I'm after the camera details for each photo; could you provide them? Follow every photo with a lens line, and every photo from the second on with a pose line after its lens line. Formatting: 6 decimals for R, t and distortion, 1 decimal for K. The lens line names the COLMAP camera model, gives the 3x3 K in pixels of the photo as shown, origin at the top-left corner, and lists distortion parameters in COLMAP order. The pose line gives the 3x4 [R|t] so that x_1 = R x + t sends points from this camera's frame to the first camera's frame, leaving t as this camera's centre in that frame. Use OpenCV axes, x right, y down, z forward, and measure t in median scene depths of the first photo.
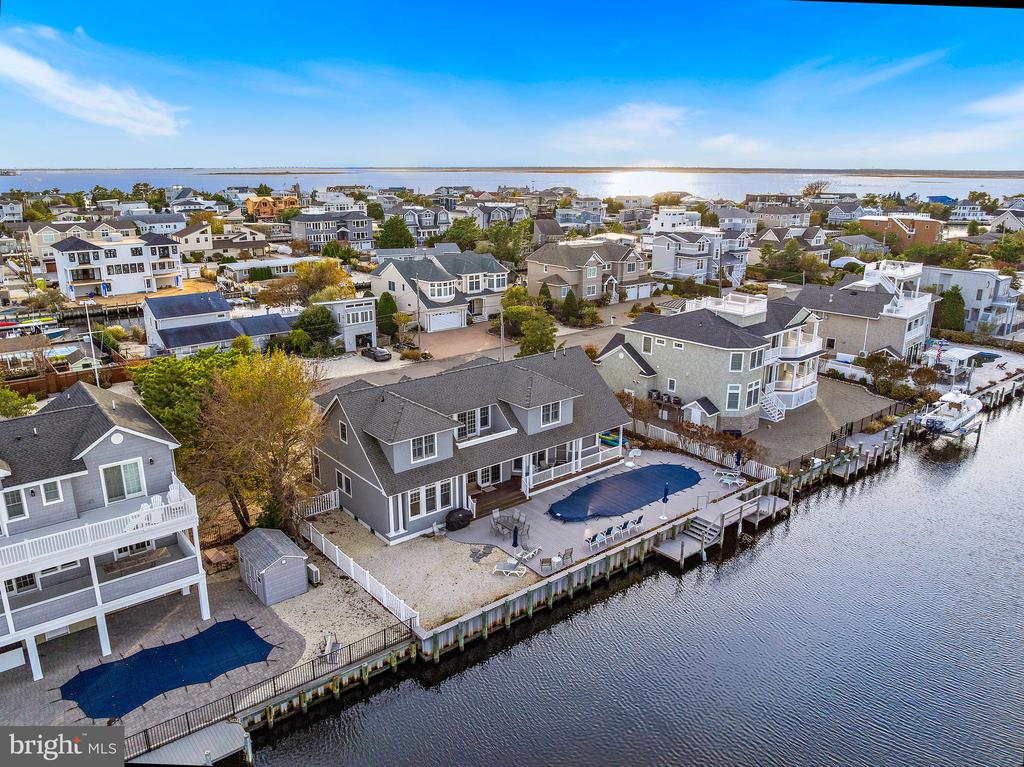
lens RADIAL K [[732.2, 0, 514.1], [0, 732.2, 398.4], [0, 0, 1]] dist [0.001564, -0.075626]
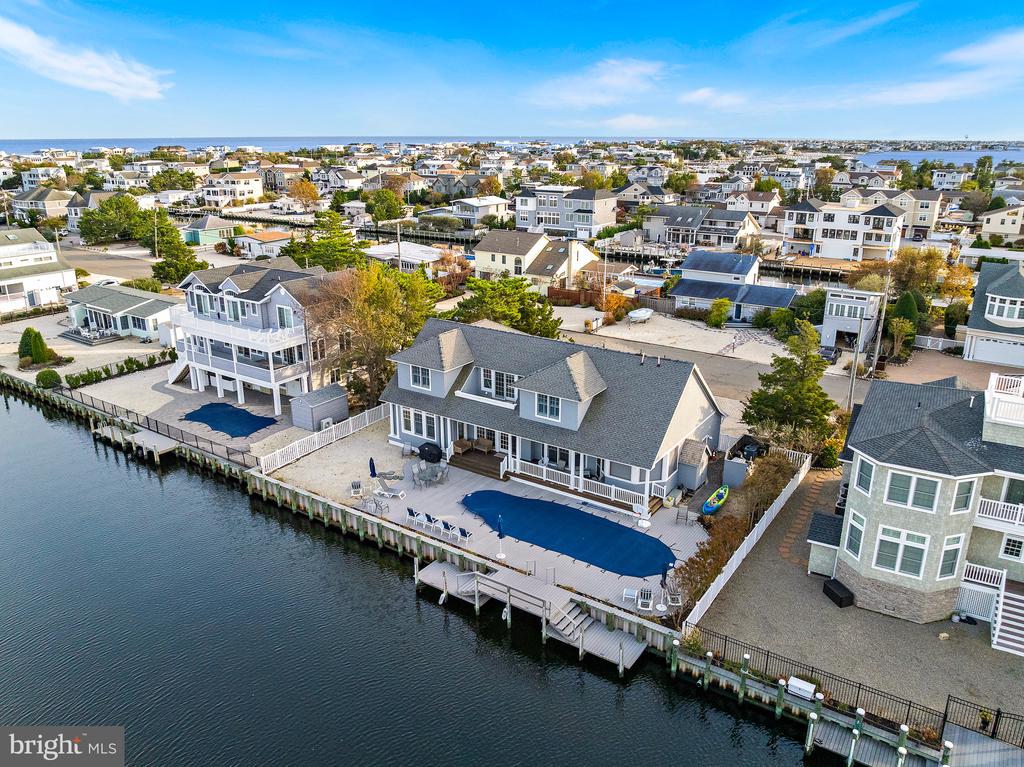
lens RADIAL K [[741.6, 0, 515.3], [0, 741.6, 371.3], [0, 0, 1]] dist [-0.032724, -0.006569]
pose [[0.288790, 0.288068, -0.913026, 0.771745], [-0.288812, 0.935445, 0.203790, -0.174468], [0.912791, 0.204841, 0.353345, 0.575435]]
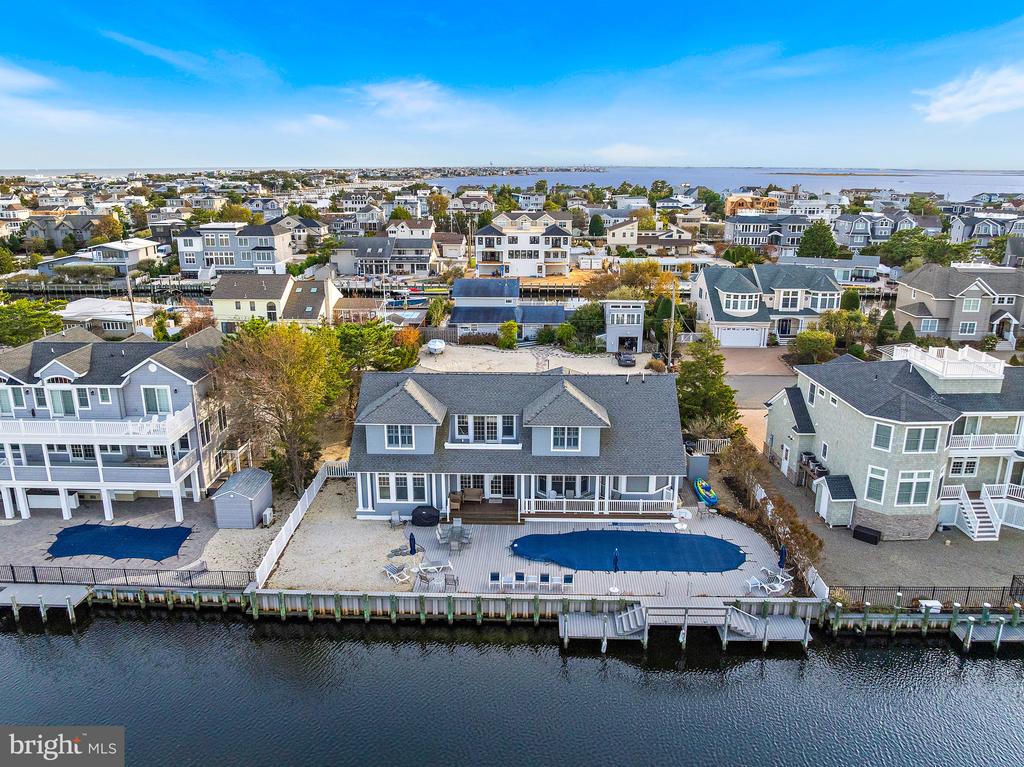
lens RADIAL K [[755.5, 0, 512.0], [0, 755.5, 383.5], [0, 0, 1]] dist [-0.031413, -0.006191]
pose [[0.757115, 0.179013, -0.628277, 0.515186], [-0.195536, 0.979730, 0.043517, -0.065939], [0.623332, 0.089904, 0.776772, 0.212846]]
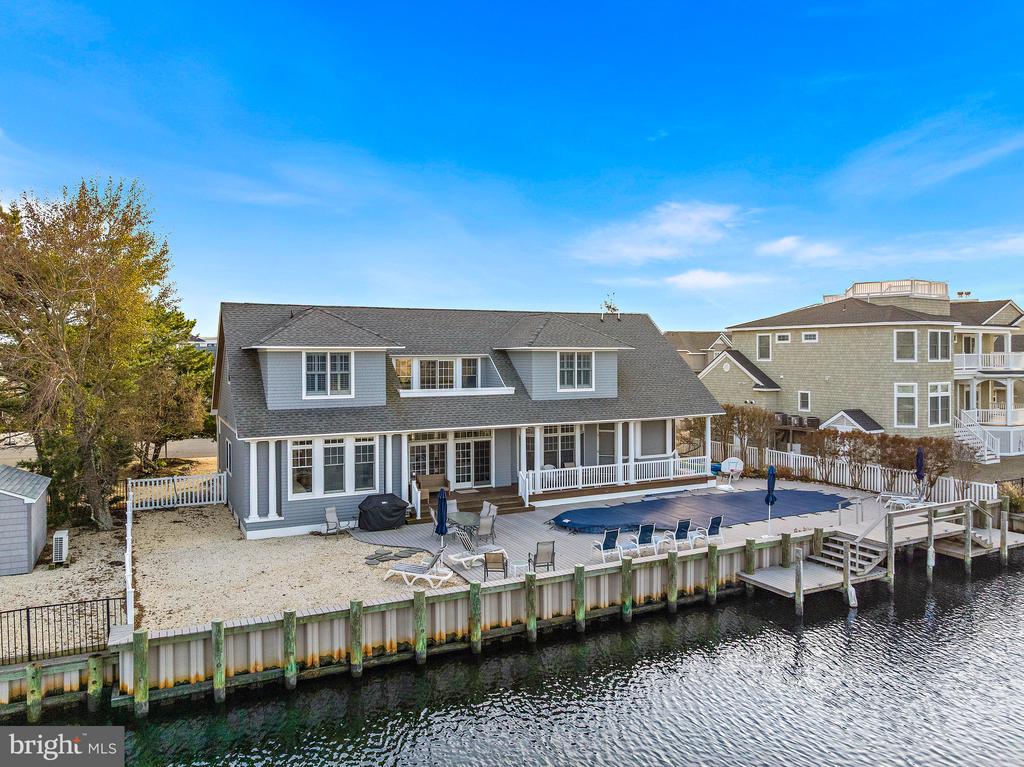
lens RADIAL K [[729.3, 0, 512.0], [0, 729.3, 361.2], [0, 0, 1]] dist [-0.035151, -0.000991]
pose [[0.975395, -0.006631, -0.220366, 0.119538], [-0.058385, 0.956091, -0.287196, 0.171522], [0.212594, 0.292995, 0.932179, 0.381803]]
